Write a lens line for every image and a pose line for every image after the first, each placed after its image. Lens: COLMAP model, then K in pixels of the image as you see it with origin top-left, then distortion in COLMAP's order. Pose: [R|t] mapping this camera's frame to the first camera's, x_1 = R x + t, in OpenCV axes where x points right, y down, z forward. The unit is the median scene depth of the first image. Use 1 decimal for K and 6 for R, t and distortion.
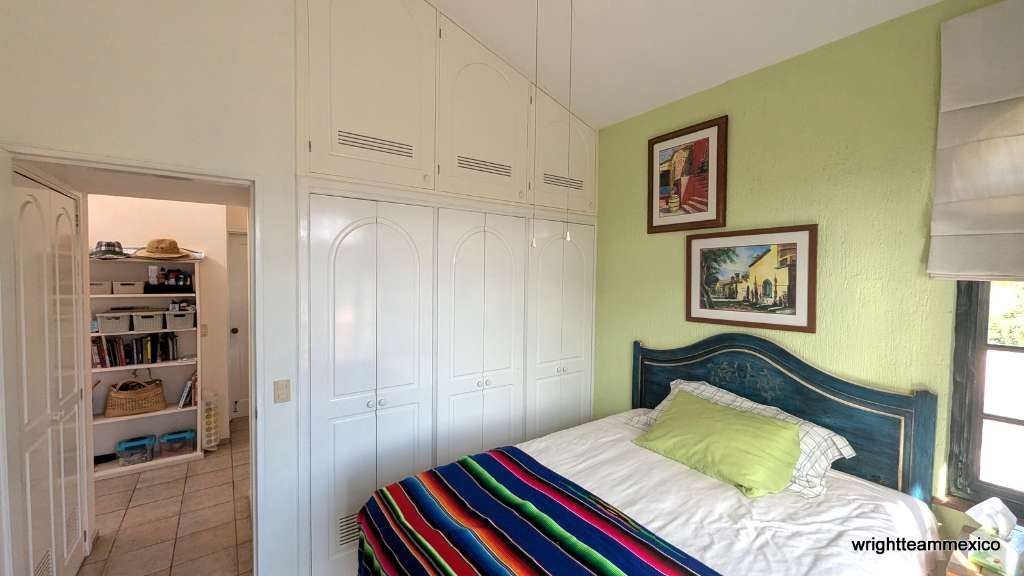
lens RADIAL K [[401.2, 0, 511.7], [0, 401.2, 286.8], [0, 0, 1]] dist [0.002017, 0.000220]
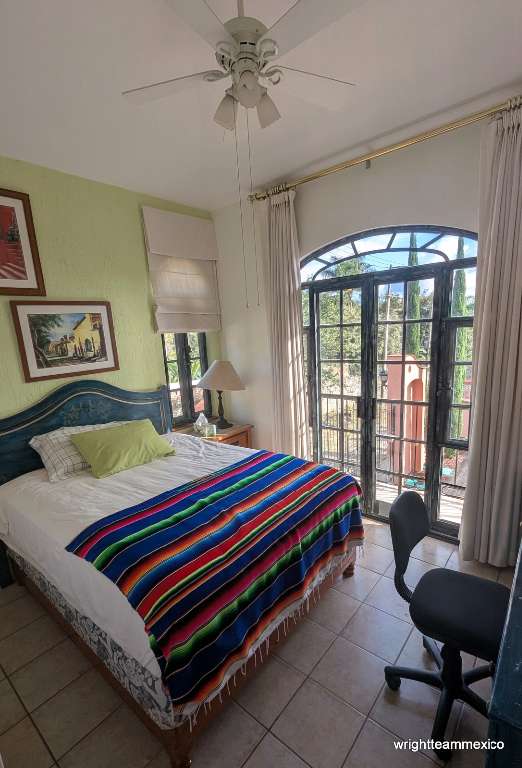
lens RADIAL K [[361.0, 0, 258.3], [0, 361.0, 411.1], [0, 0, 1]] dist [0.001415, 0.000326]
pose [[-0.222852, -0.204246, 0.953216, -0.722119], [0.090818, 0.969203, 0.228903, -0.007439], [-0.970613, 0.137581, -0.197439, 0.664880]]
